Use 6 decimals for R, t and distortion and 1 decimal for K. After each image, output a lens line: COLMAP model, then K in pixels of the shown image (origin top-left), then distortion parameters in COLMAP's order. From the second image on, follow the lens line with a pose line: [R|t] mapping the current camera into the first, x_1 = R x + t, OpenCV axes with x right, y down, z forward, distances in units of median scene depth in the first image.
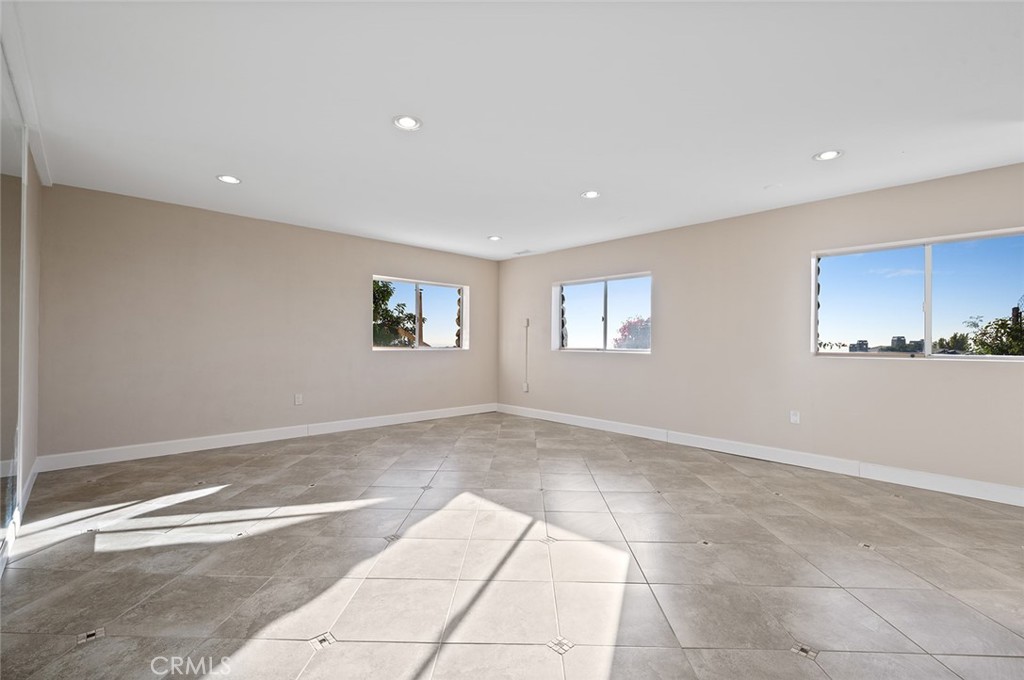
lens RADIAL K [[417.5, 0, 514.2], [0, 417.5, 342.8], [0, 0, 1]] dist [0.000999, 0.000202]
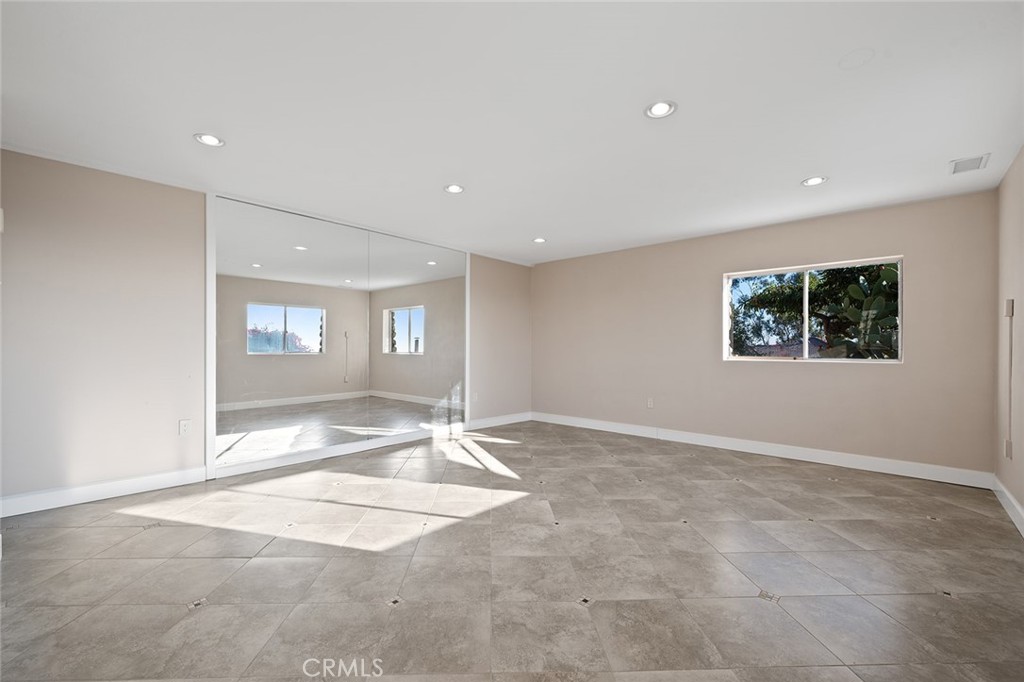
lens RADIAL K [[456.9, 0, 517.7], [0, 456.9, 347.7], [0, 0, 1]] dist [0.001206, 0.000100]
pose [[0.074075, -0.011003, -0.997192, 1.298650], [-0.007852, 0.999902, -0.011616, 0.014436], [0.997222, 0.008690, 0.073982, 1.131561]]
